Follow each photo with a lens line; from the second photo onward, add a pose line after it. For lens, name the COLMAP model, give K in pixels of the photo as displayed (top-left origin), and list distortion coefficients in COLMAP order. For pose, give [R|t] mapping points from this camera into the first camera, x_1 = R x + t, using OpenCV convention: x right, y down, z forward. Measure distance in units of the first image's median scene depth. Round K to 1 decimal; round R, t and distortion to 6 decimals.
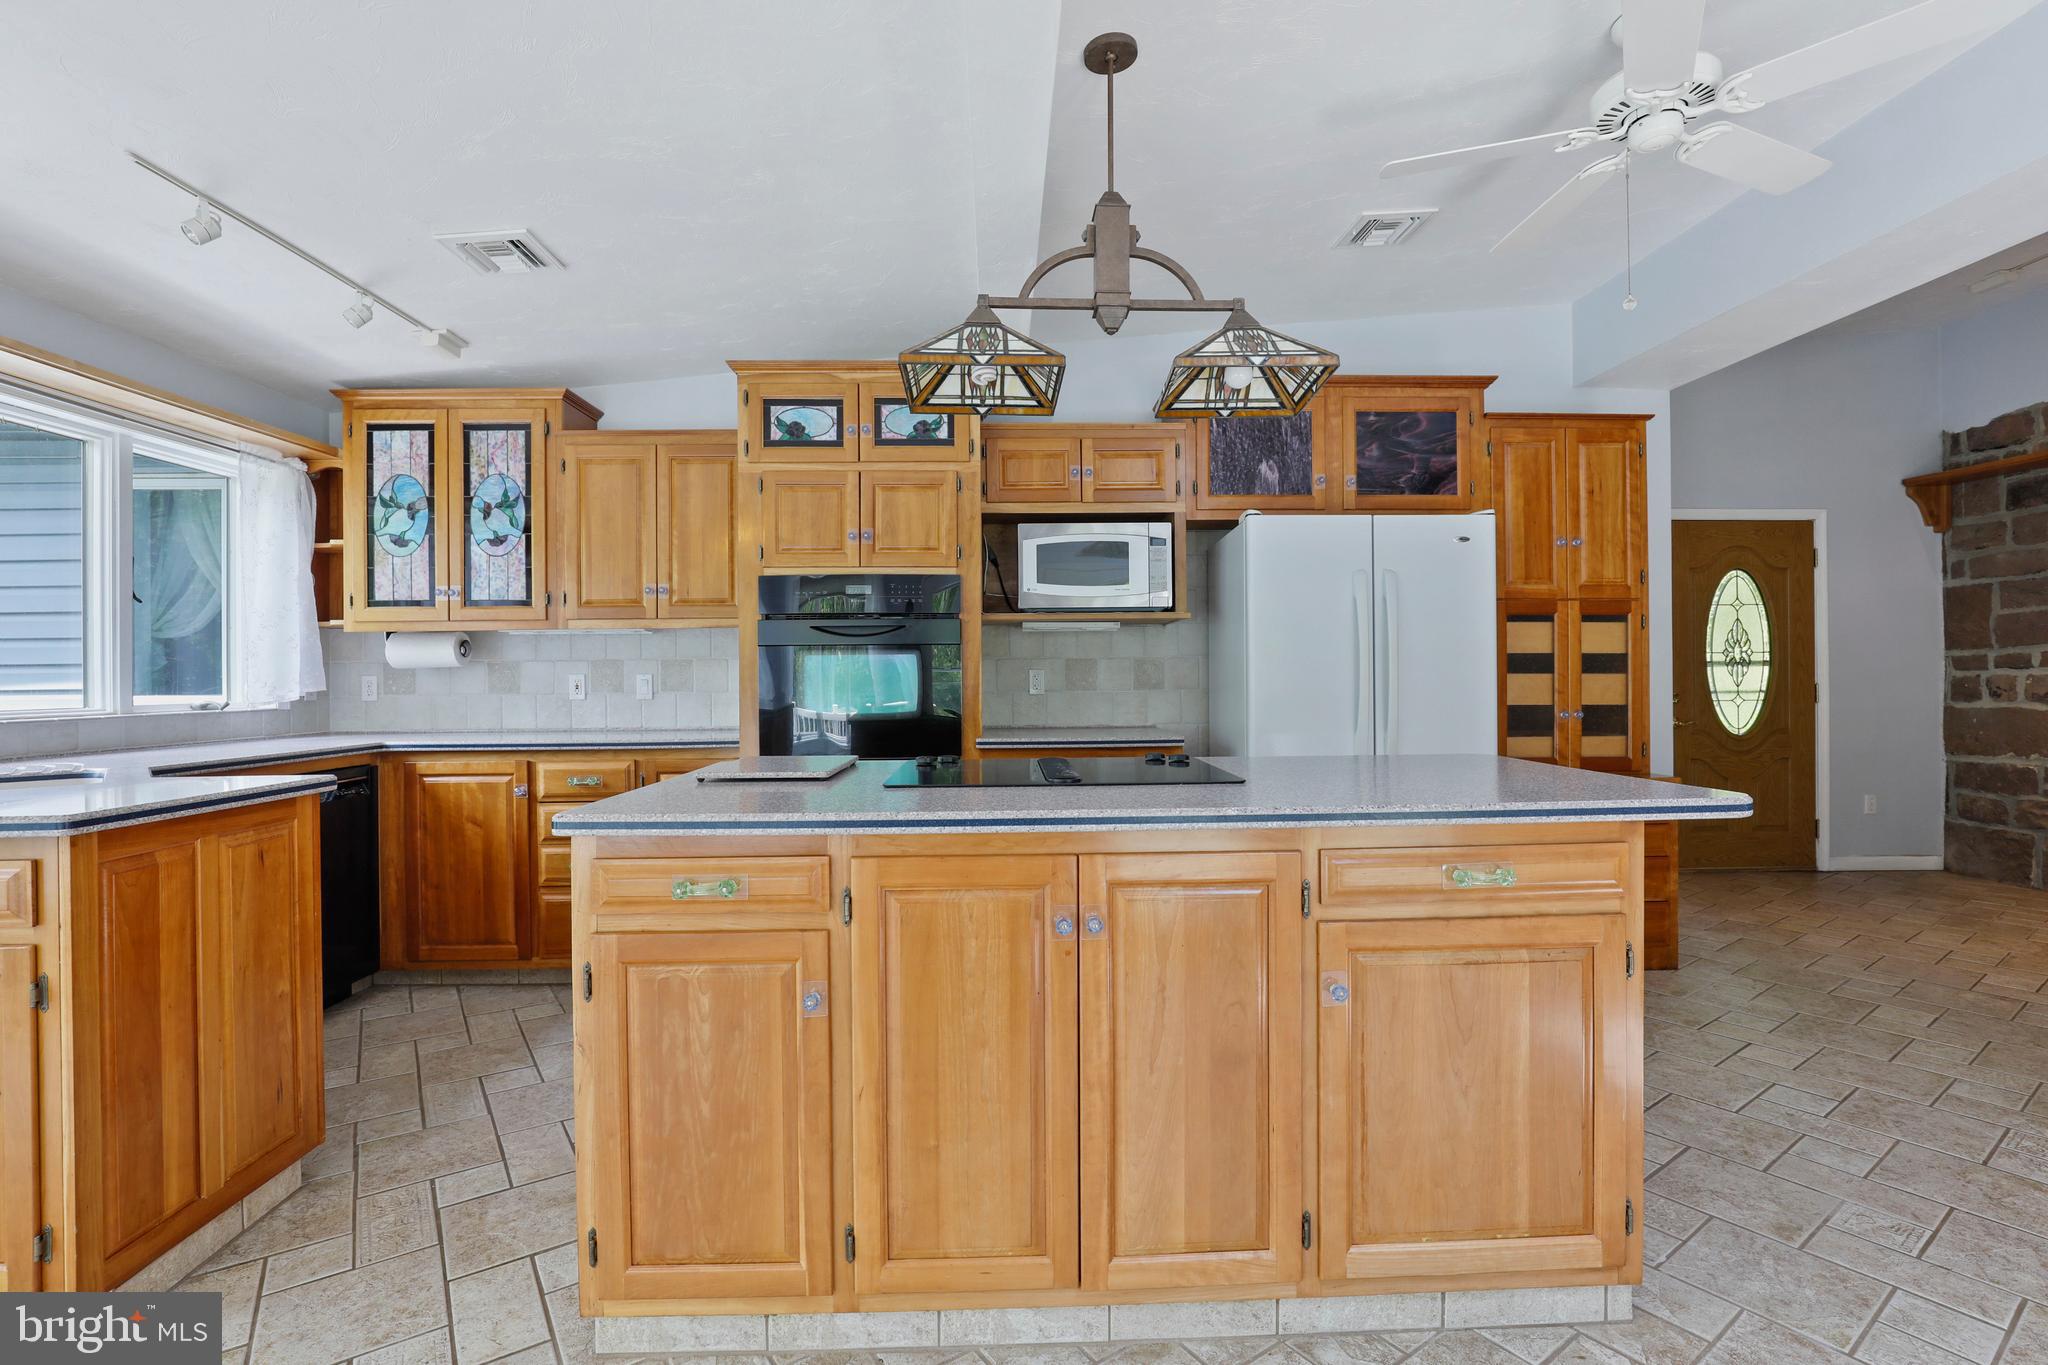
lens RADIAL K [[951.2, 0, 1021.0], [0, 951.2, 673.7], [0, 0, 1]] dist [-0.028871, 0.008302]
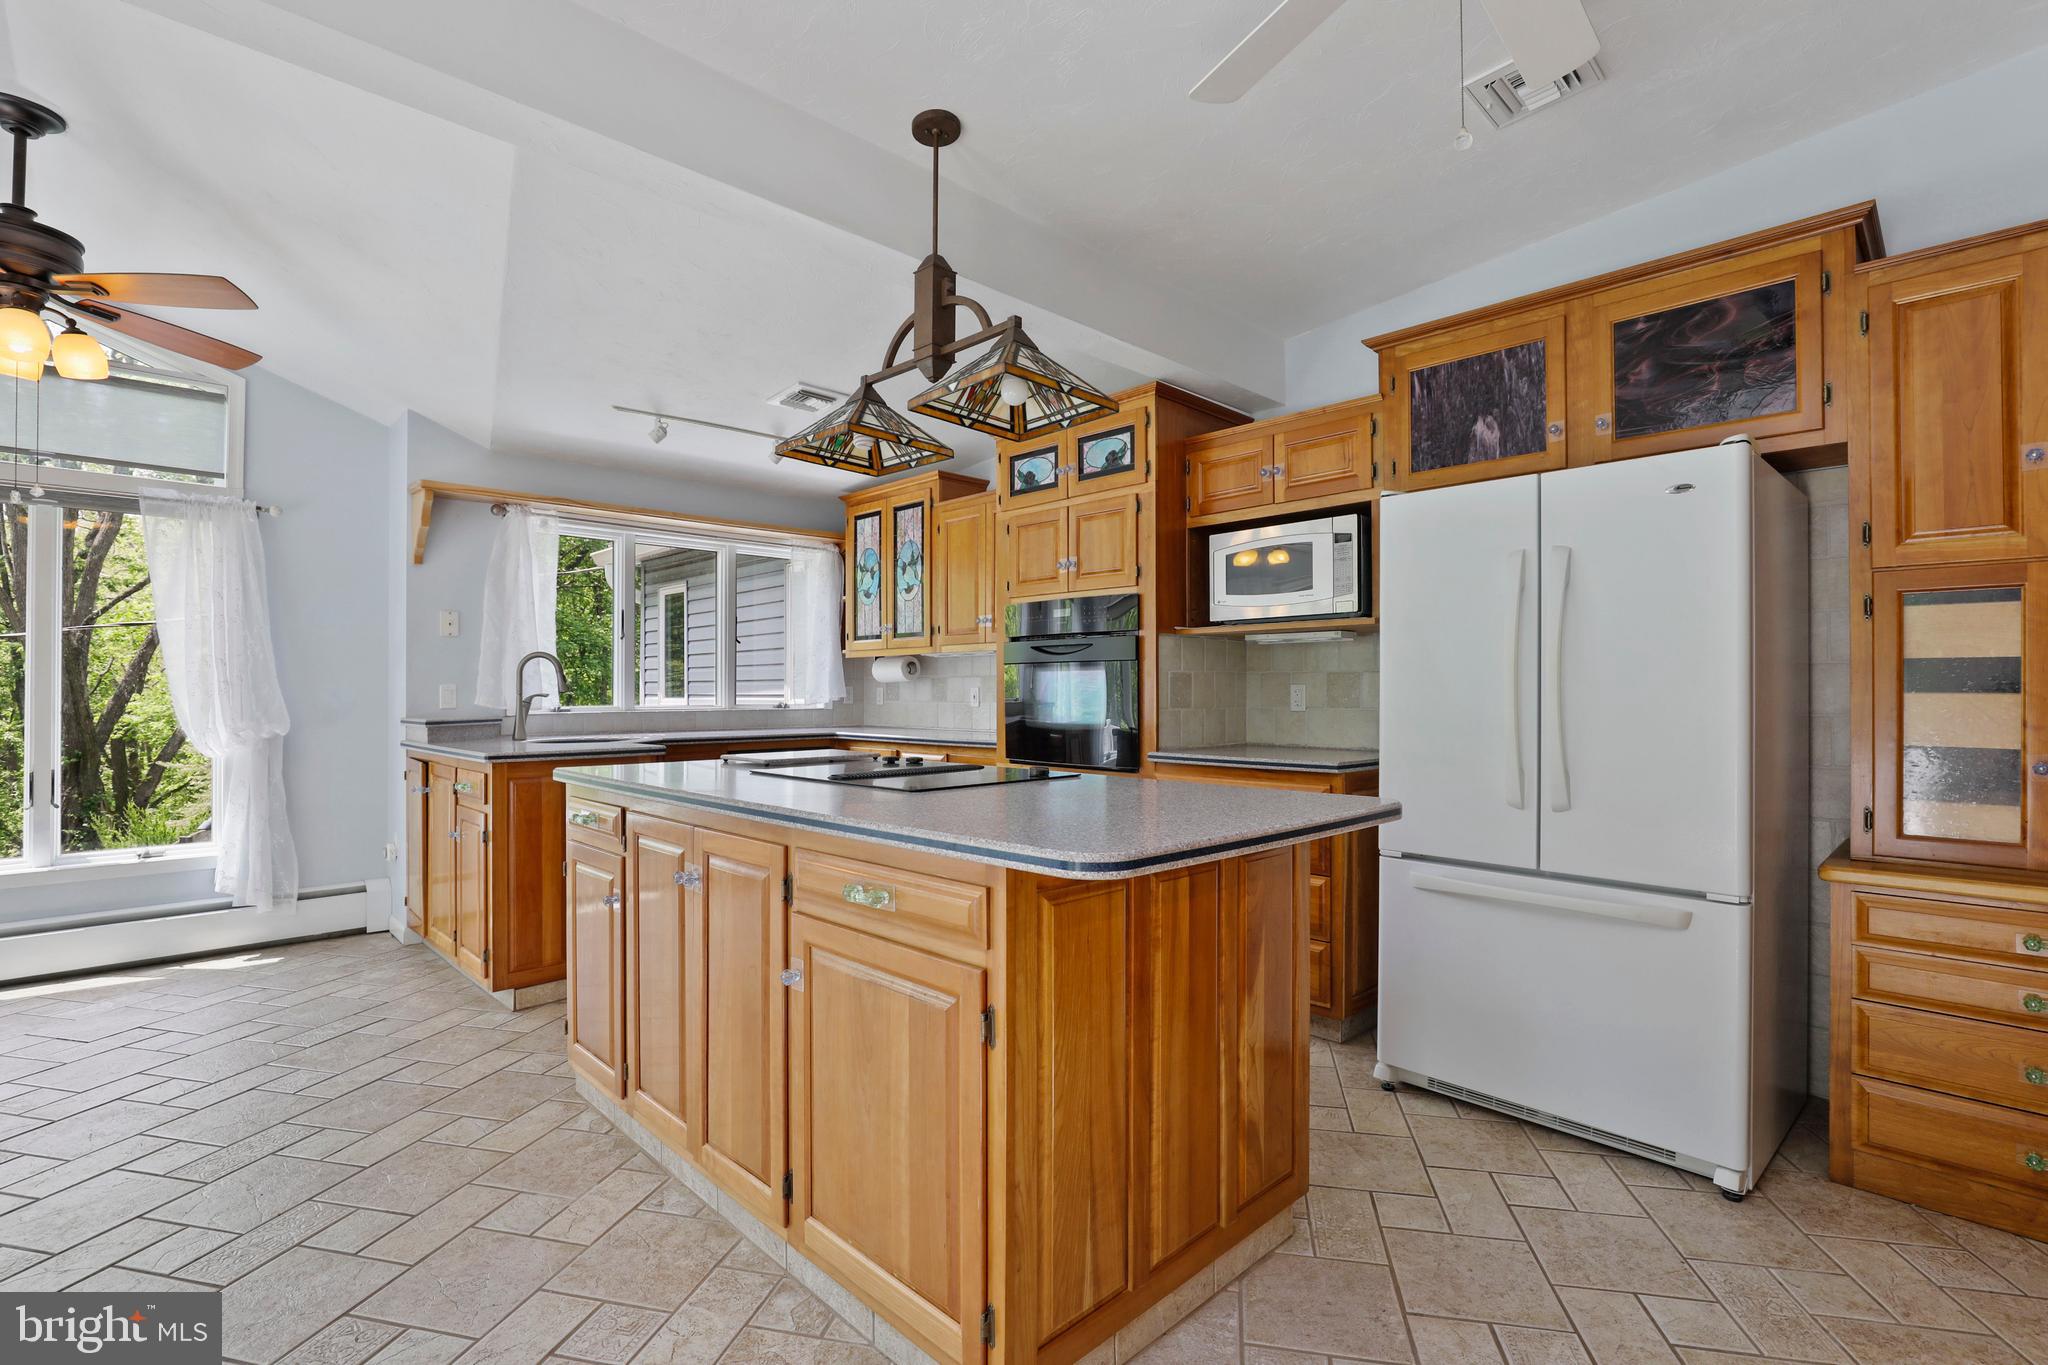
lens RADIAL K [[950.6, 0, 1022.1], [0, 950.6, 685.1], [0, 0, 1]] dist [-0.017608, 0.000995]
pose [[0.672283, 0.003258, -0.740287, 0.580492], [-0.004430, 0.999990, 0.000378, -0.003040], [0.740281, 0.003025, 0.672290, 0.194880]]
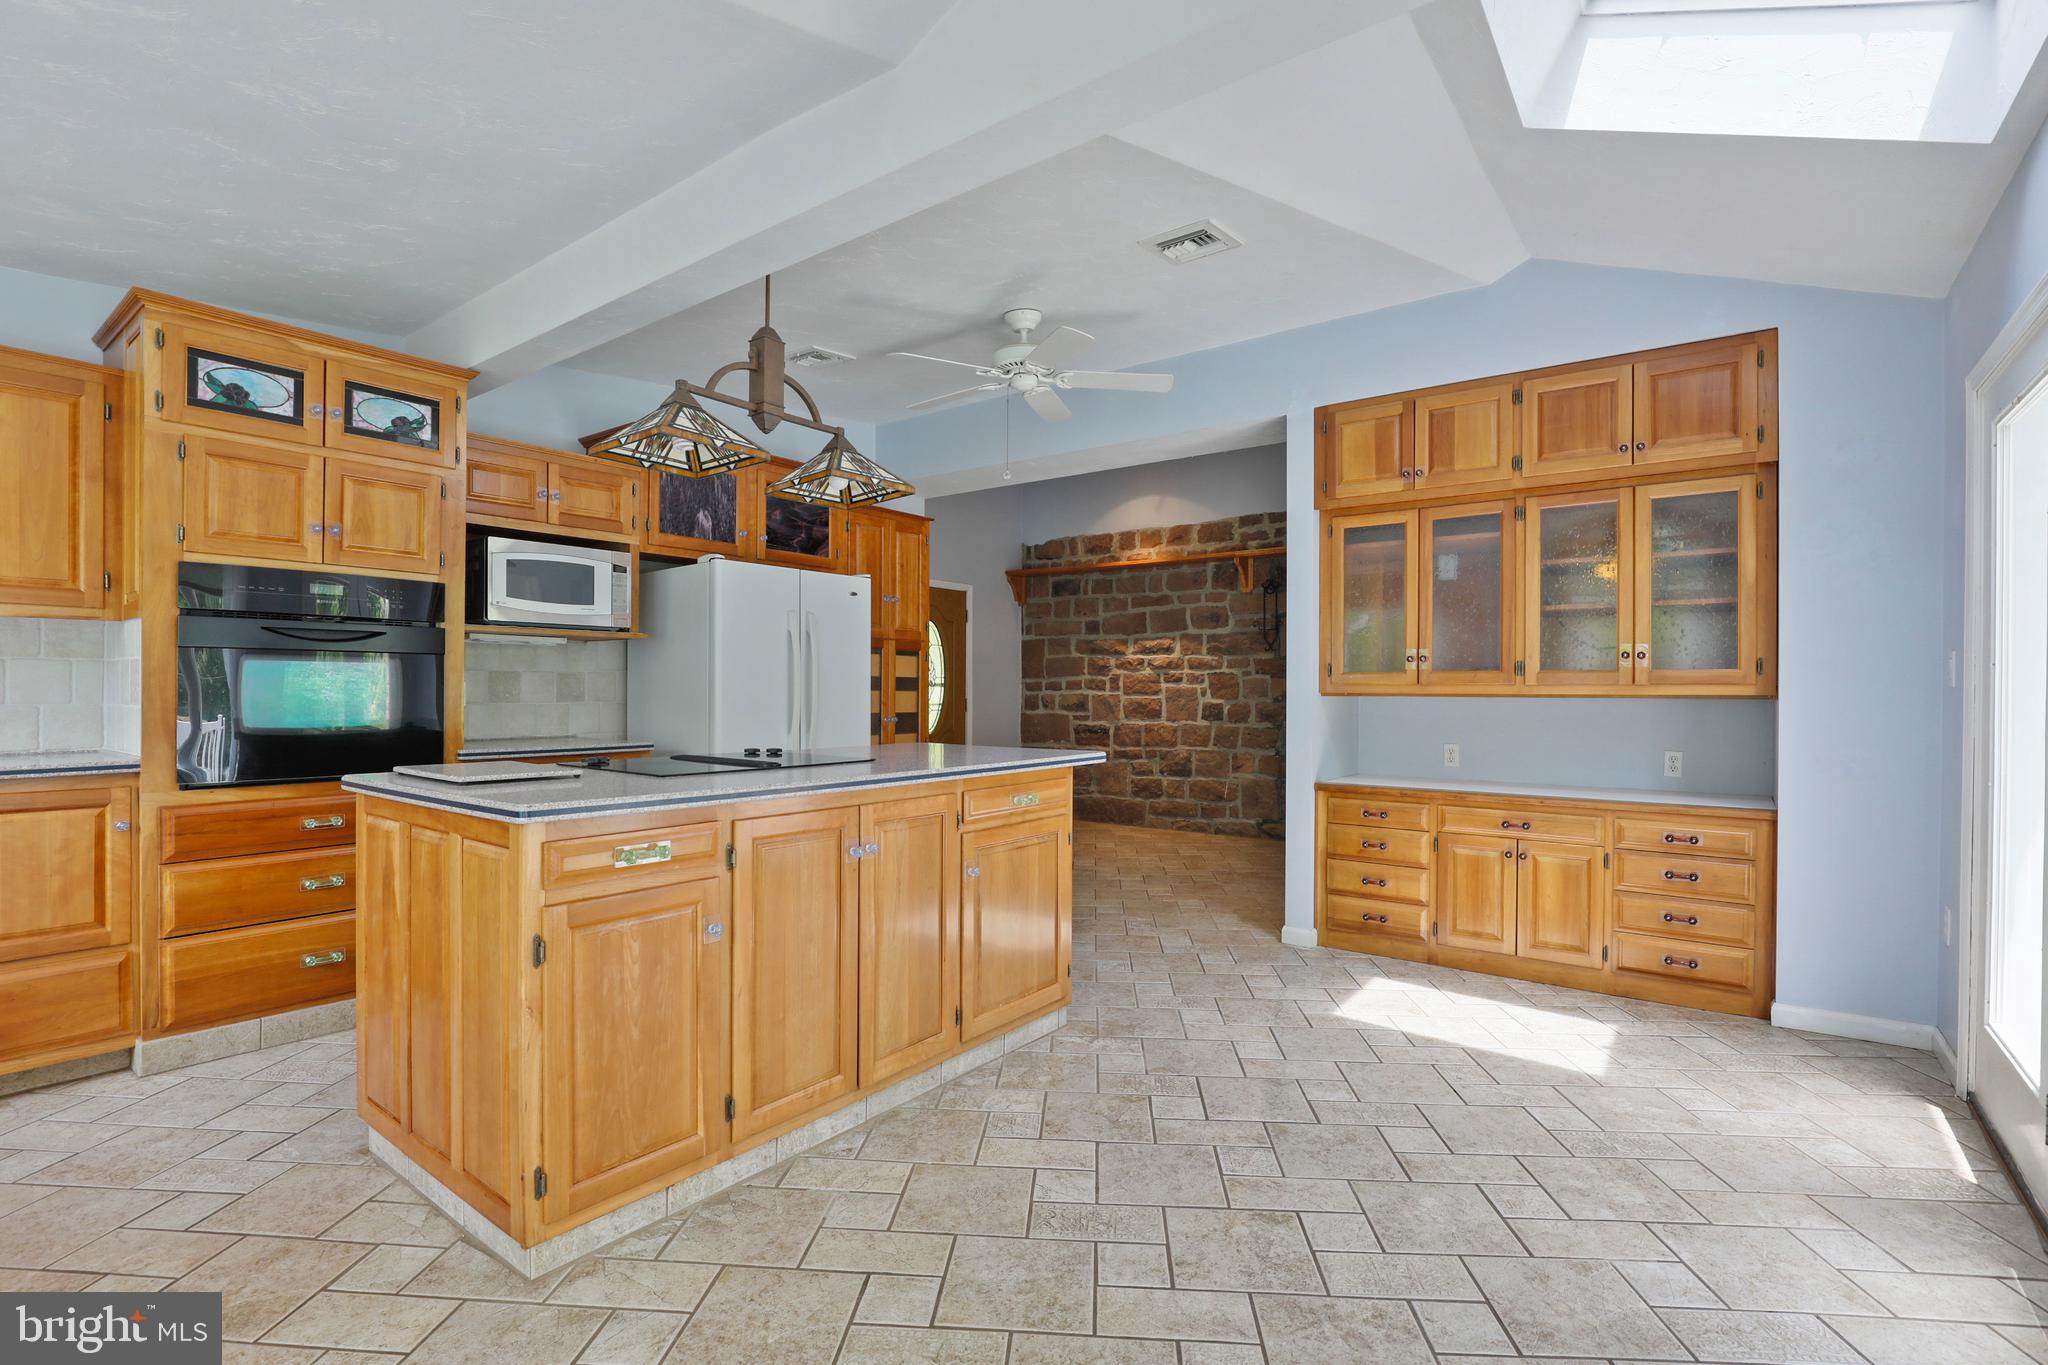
lens RADIAL K [[955.0, 0, 1035.2], [0, 955.0, 691.0], [0, 0, 1]] dist [-0.018772, 0.002166]
pose [[0.624200, 0.010196, 0.781198, -0.416777], [-0.011343, 0.999928, -0.003988, 0.003734], [-0.781183, -0.006372, 0.624270, -0.080483]]
